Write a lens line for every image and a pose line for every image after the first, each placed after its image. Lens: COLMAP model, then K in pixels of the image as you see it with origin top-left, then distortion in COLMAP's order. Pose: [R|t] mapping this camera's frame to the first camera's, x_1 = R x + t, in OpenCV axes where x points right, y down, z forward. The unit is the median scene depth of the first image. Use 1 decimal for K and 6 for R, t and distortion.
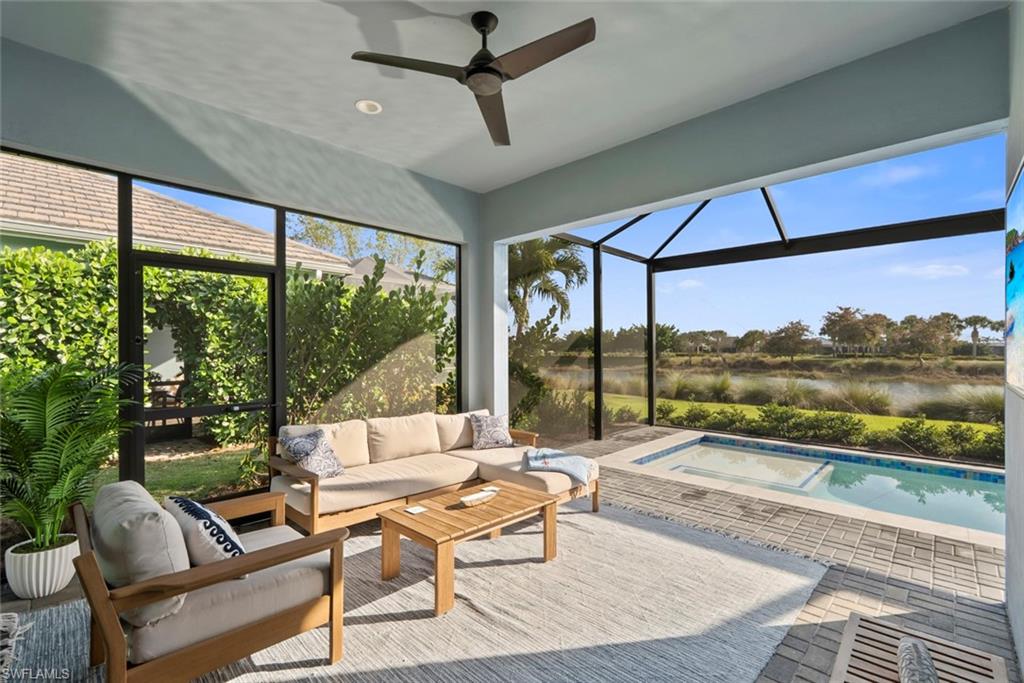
lens RADIAL K [[456.0, 0, 512.0], [0, 456.0, 341.5], [0, 0, 1]] dist [-0.007703, -0.000037]
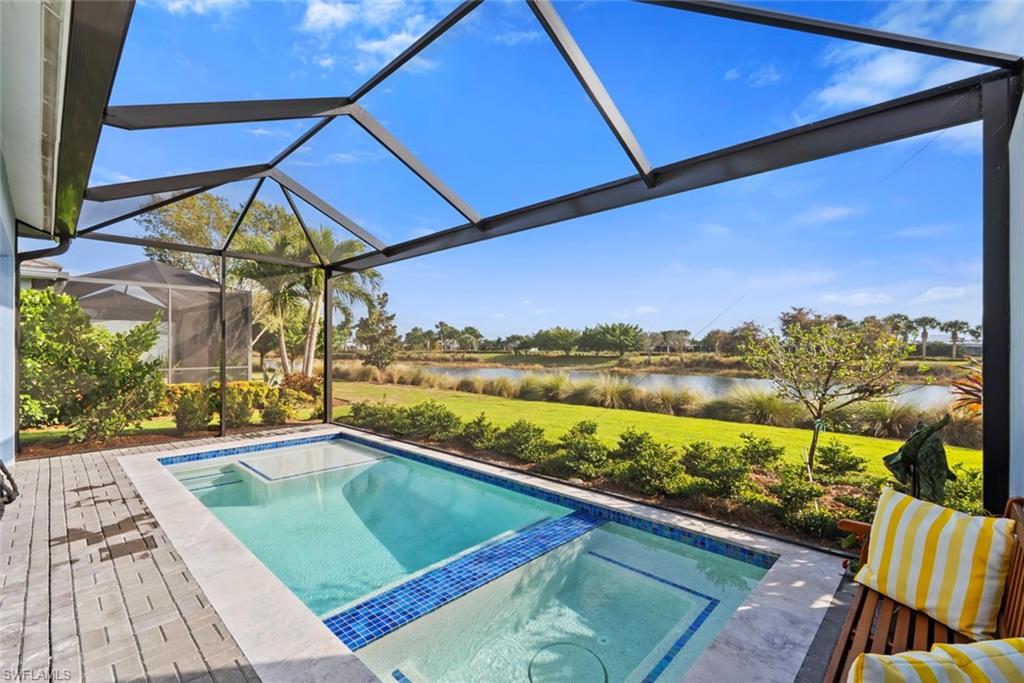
lens RADIAL K [[451.7, 0, 520.1], [0, 451.7, 345.0], [0, 0, 1]] dist [-0.001909, -0.000235]
pose [[0.999929, 0.003119, 0.011485, 0.116004], [-0.003243, 0.999937, 0.010787, -0.001389], [-0.011450, -0.010823, 0.999876, -0.007475]]
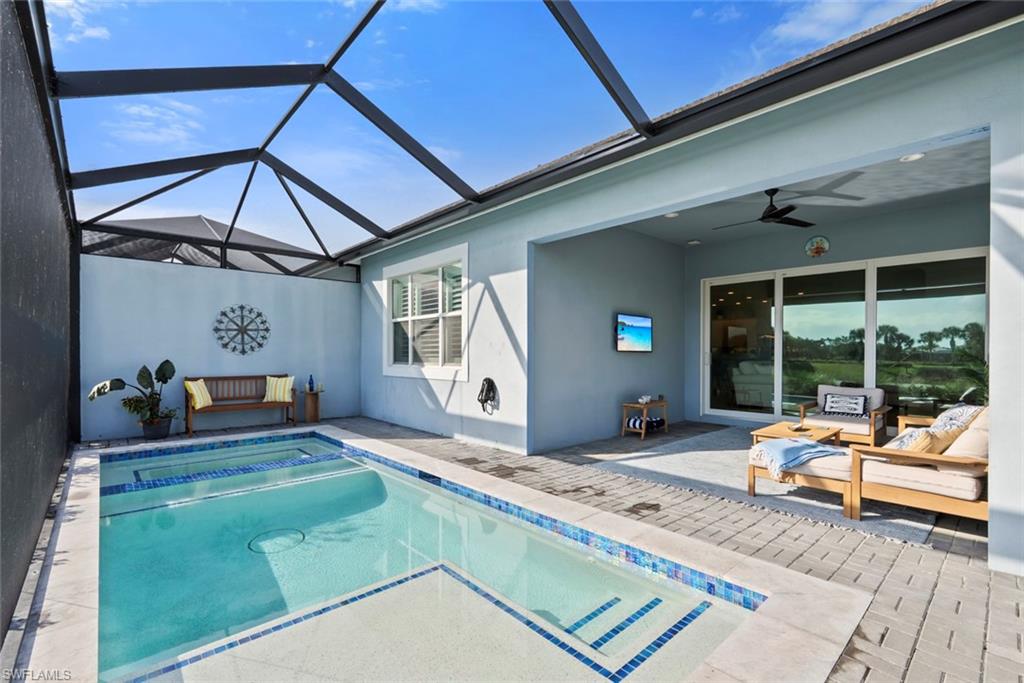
lens RADIAL K [[462.5, 0, 511.6], [0, 462.5, 346.6], [0, 0, 1]] dist [0.001457, 0.000121]
pose [[-0.998132, 0.001013, 0.061090, 0.047932], [-0.000592, 0.999655, -0.026247, 0.005390], [-0.061096, -0.026234, -0.997787, 0.153953]]
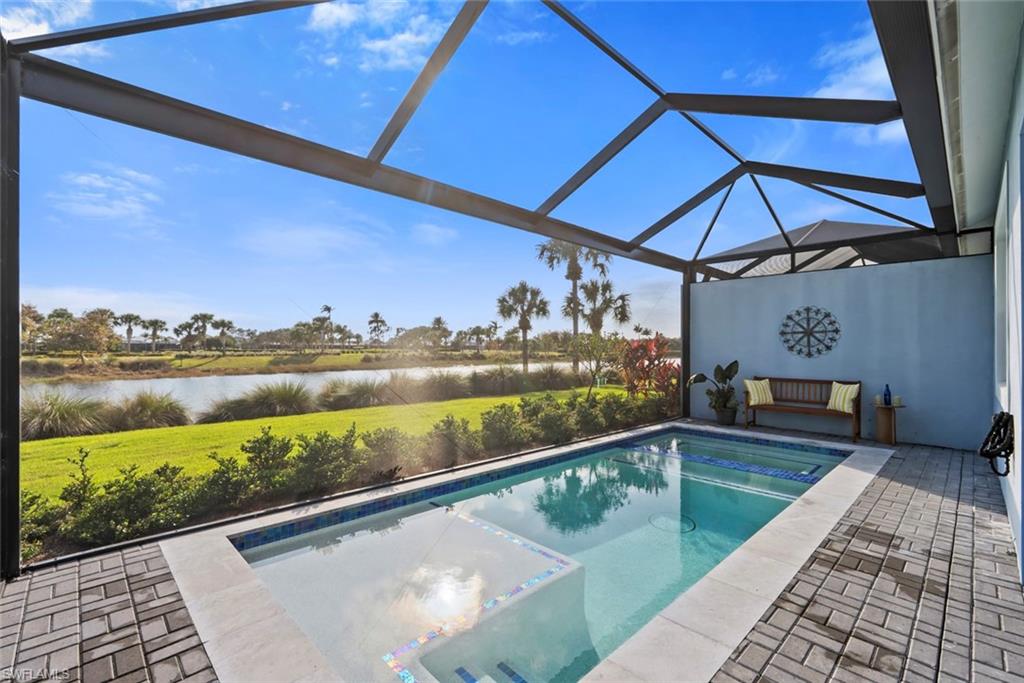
lens RADIAL K [[452.7, 0, 508.6], [0, 452.7, 333.0], [0, 0, 1]] dist [0.001959, 0.000414]
pose [[0.029556, 0.032033, 0.999050, -0.000751], [-0.020314, 0.999299, -0.031440, 0.002872], [-0.999357, -0.019366, 0.030186, 0.102837]]
